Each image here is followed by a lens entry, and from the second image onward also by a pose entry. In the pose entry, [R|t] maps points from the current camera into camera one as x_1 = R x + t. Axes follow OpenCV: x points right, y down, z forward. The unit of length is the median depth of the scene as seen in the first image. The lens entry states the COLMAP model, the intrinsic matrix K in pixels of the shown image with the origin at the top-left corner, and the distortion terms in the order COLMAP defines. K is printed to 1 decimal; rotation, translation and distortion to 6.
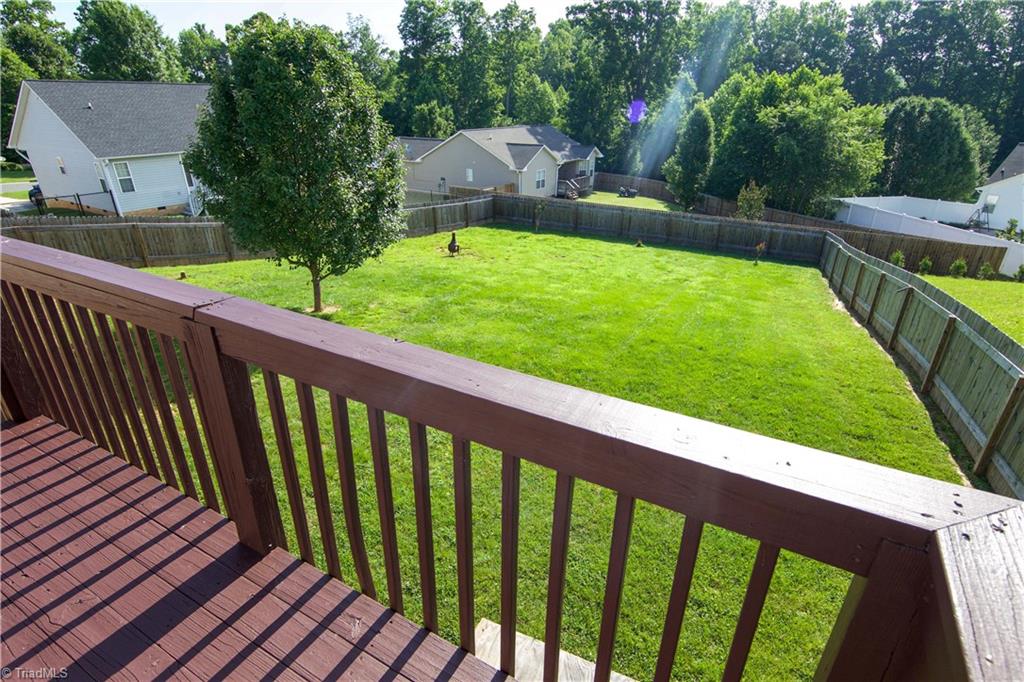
lens RADIAL K [[523.3, 0, 518.2], [0, 523.3, 346.6], [0, 0, 1]] dist [-0.009463, 0.000931]
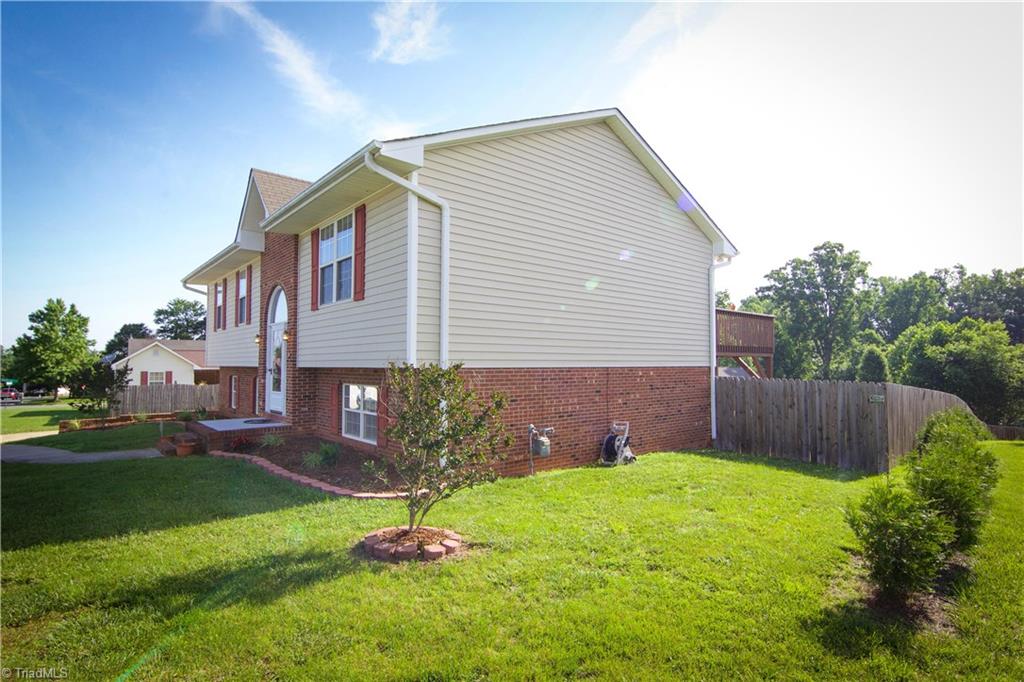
lens RADIAL K [[523.3, 0, 518.2], [0, 523.3, 346.6], [0, 0, 1]] dist [-0.009463, 0.000931]
pose [[0.938167, -0.020469, -0.345577, -0.015974], [-0.140683, 0.889562, -0.434612, 0.131806], [0.316308, 0.456356, 0.831678, -0.208857]]
